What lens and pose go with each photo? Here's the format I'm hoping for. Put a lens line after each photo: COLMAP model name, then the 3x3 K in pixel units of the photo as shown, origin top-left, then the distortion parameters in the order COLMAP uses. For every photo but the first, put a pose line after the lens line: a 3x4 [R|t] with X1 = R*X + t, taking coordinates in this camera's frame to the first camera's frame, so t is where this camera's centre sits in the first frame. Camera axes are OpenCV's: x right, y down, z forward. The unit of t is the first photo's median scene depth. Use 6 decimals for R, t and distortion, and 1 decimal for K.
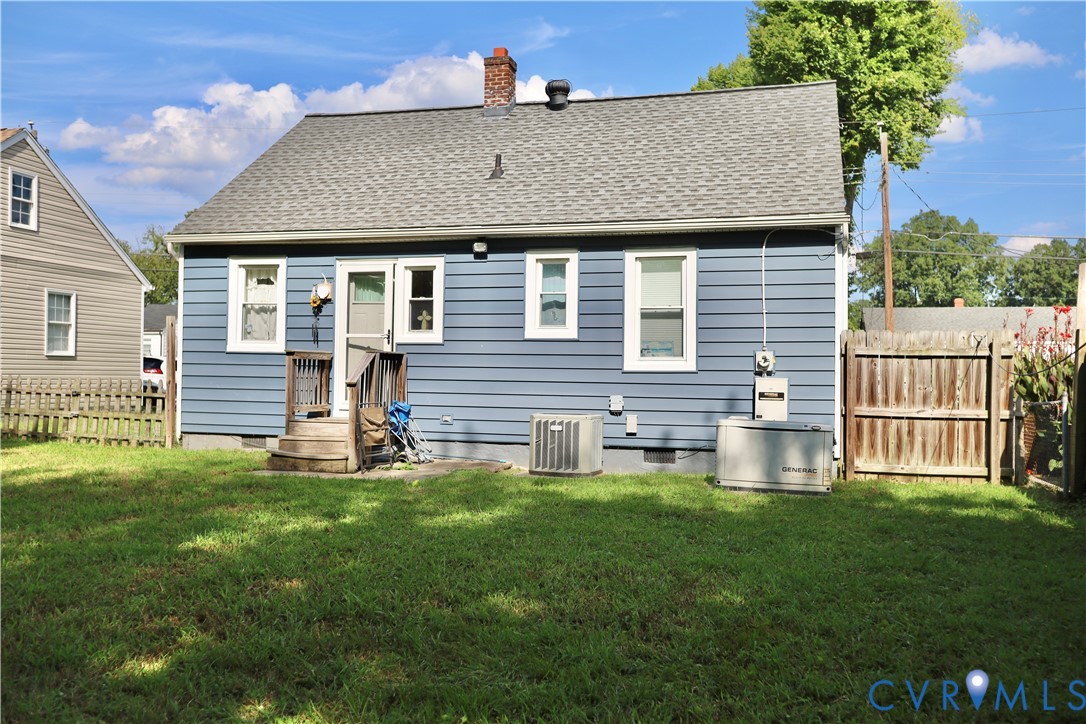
lens RADIAL K [[968.5, 0, 543.0], [0, 968.5, 362.0], [0, 0, 1]] dist [0.009584, 0.000797]
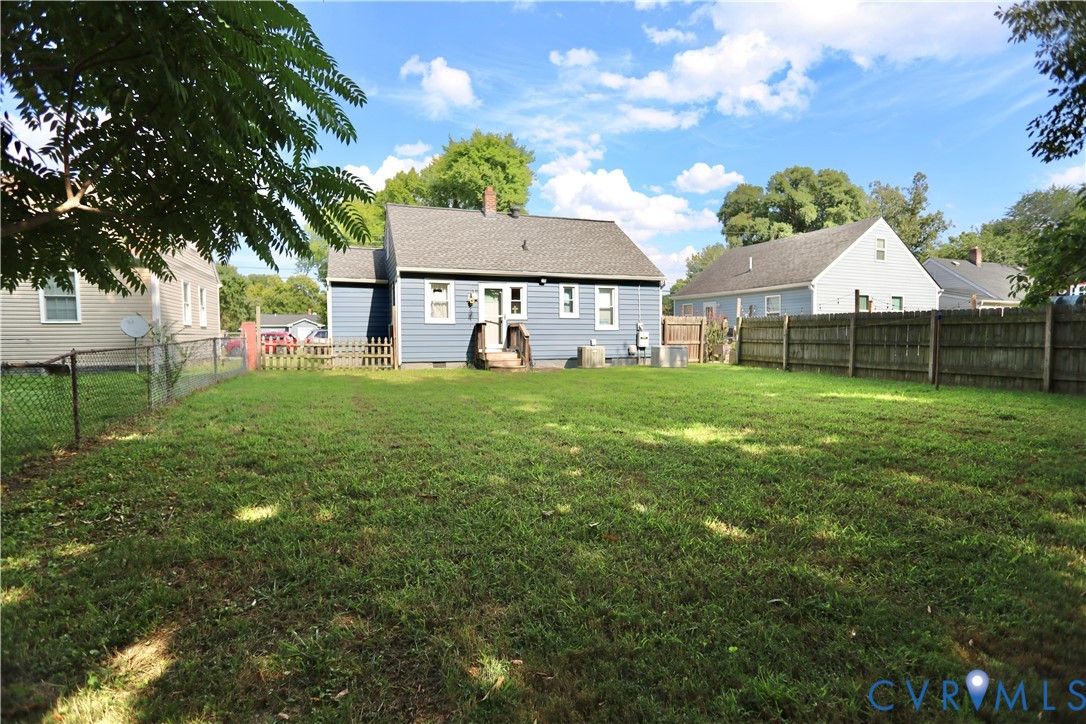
lens RADIAL K [[548.8, 0, 543.0], [0, 548.8, 362.0], [0, 0, 1]] dist [-0.089902, -0.000002]
pose [[0.807270, -0.043392, 0.588585, -0.871146], [0.004951, 0.997756, 0.066766, -0.004535], [-0.590162, -0.050984, 0.805673, -0.133600]]
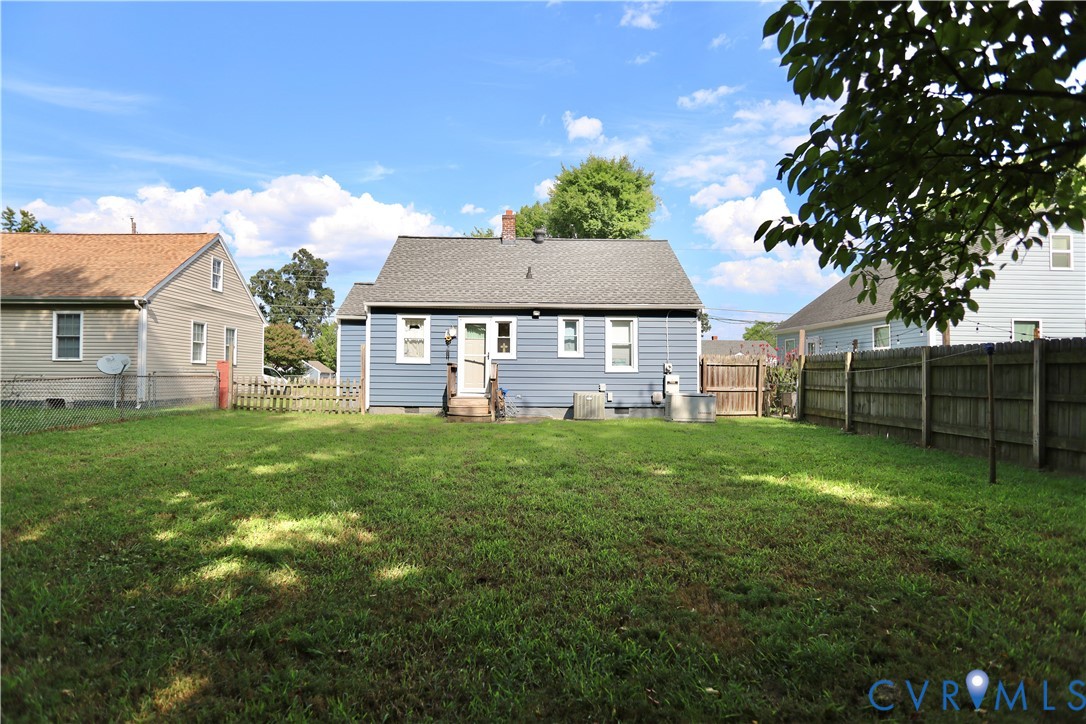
lens RADIAL K [[574.0, 0, 543.0], [0, 574.0, 362.0], [0, 0, 1]] dist [-0.067383, 0.001572]
pose [[0.956088, 0.000309, 0.293079, -0.399591], [0.001979, 0.999970, -0.007513, -0.004006], [-0.293073, 0.007763, 0.956059, -0.175819]]
